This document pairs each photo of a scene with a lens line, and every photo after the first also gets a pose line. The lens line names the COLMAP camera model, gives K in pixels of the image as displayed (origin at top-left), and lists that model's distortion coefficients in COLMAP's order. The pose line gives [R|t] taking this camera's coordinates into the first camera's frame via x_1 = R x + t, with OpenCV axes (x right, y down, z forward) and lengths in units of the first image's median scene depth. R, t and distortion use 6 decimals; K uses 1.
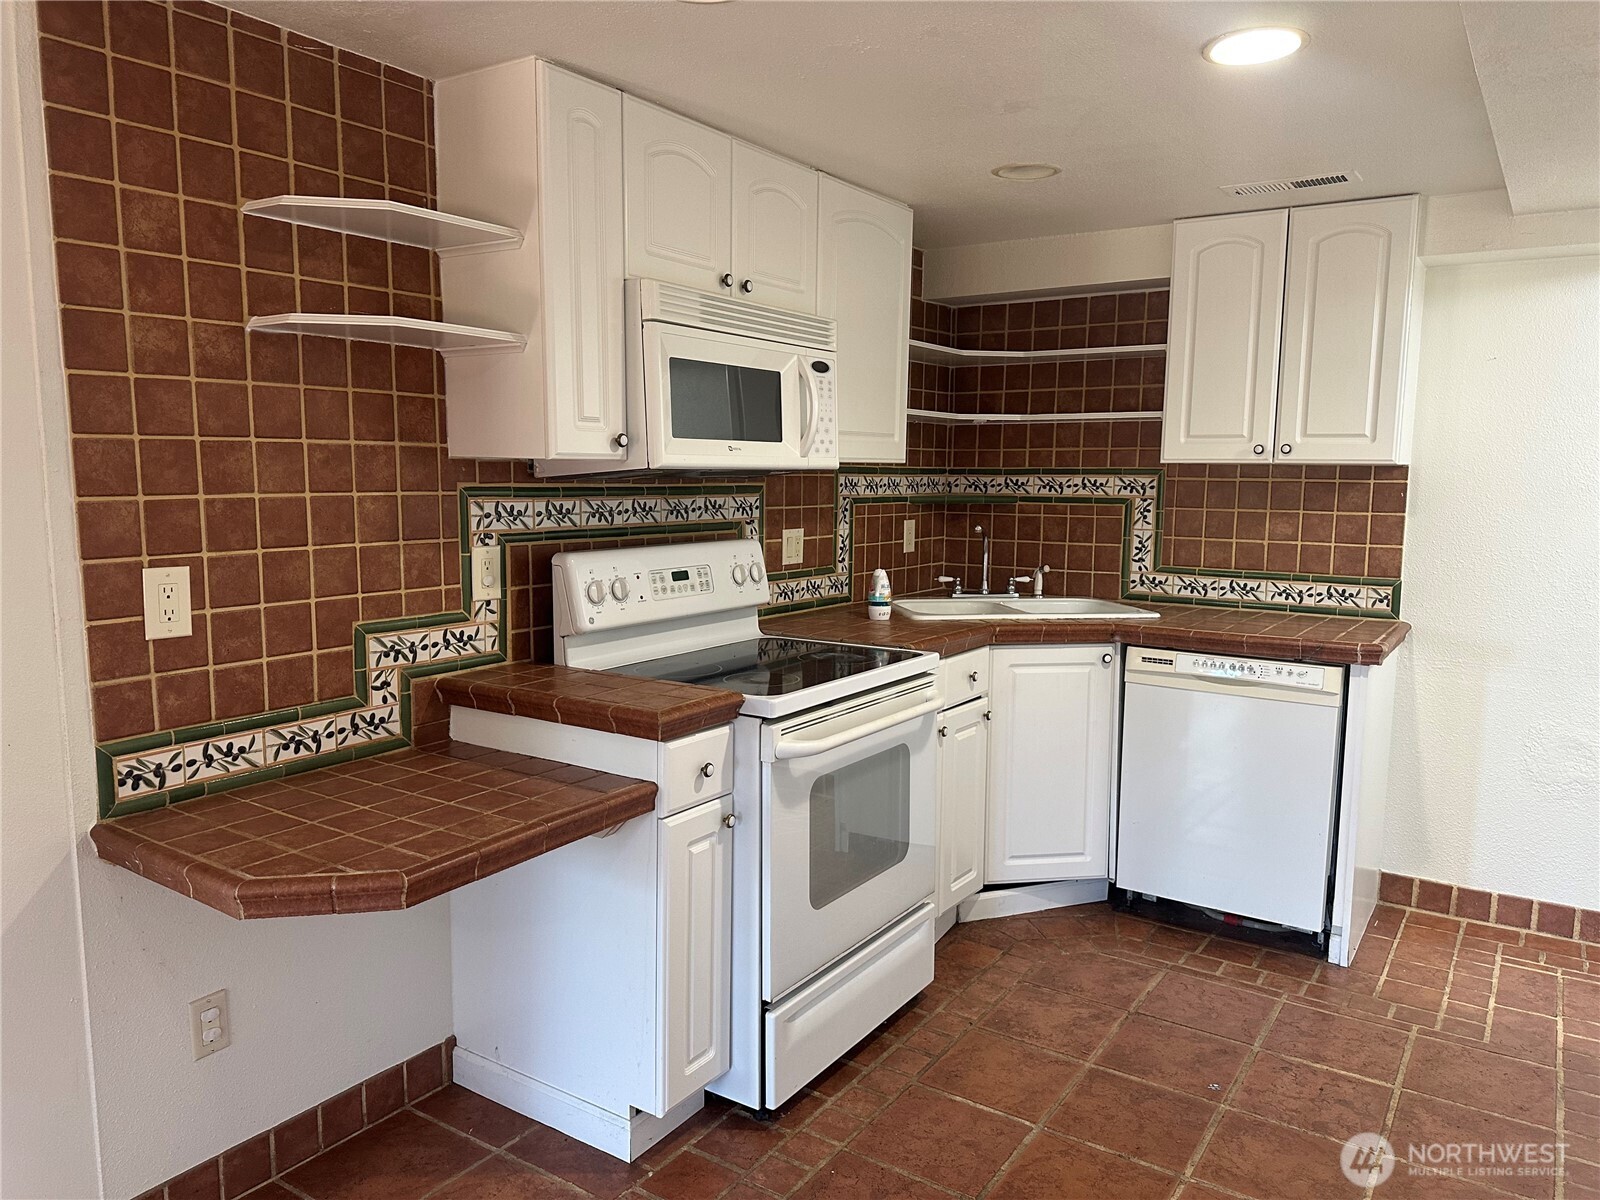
lens RADIAL K [[1135.6, 0, 803.8], [0, 1135.6, 609.3], [0, 0, 1]] dist [0.015803, -0.008433]
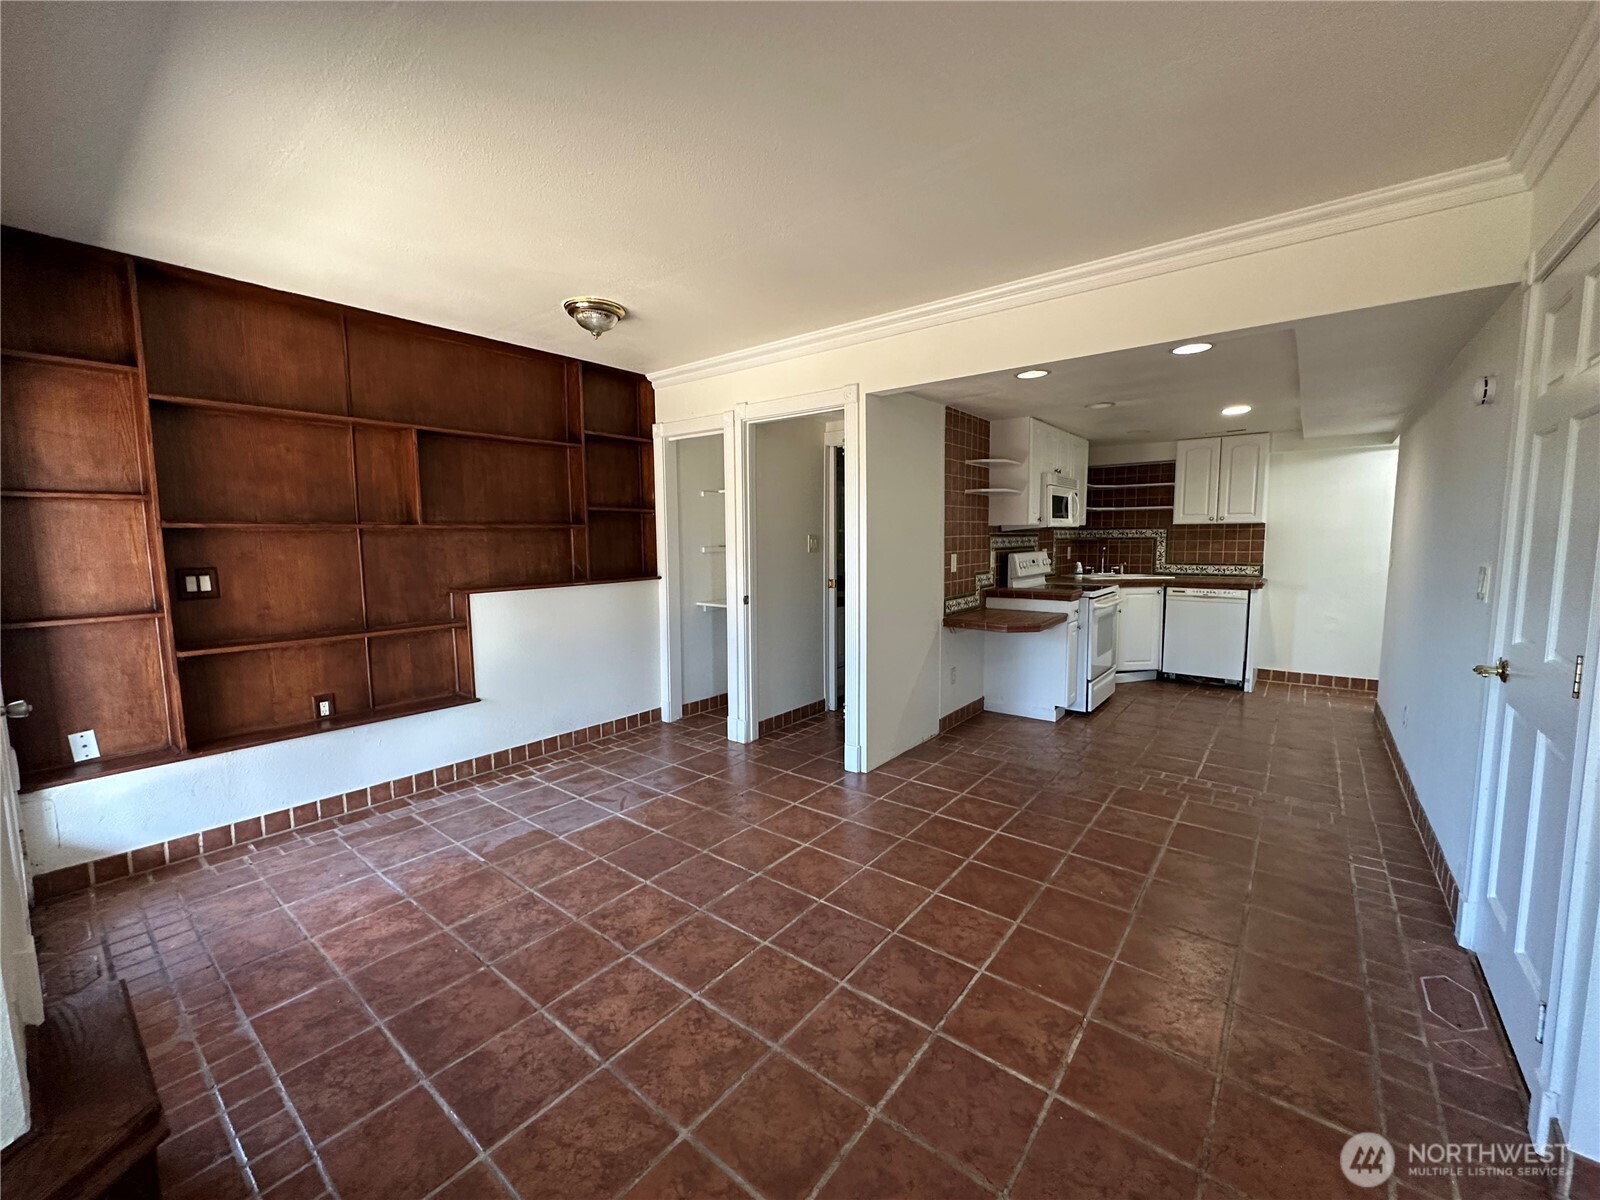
lens RADIAL K [[637.5, 0, 795.2], [0, 637.5, 600.9], [0, 0, 1]] dist [-0.002909, 0.000240]
pose [[0.996117, -0.011388, -0.087297, -0.538875], [0.009377, 0.999682, -0.023418, 0.100837], [0.087536, 0.022509, 0.995907, -0.730056]]
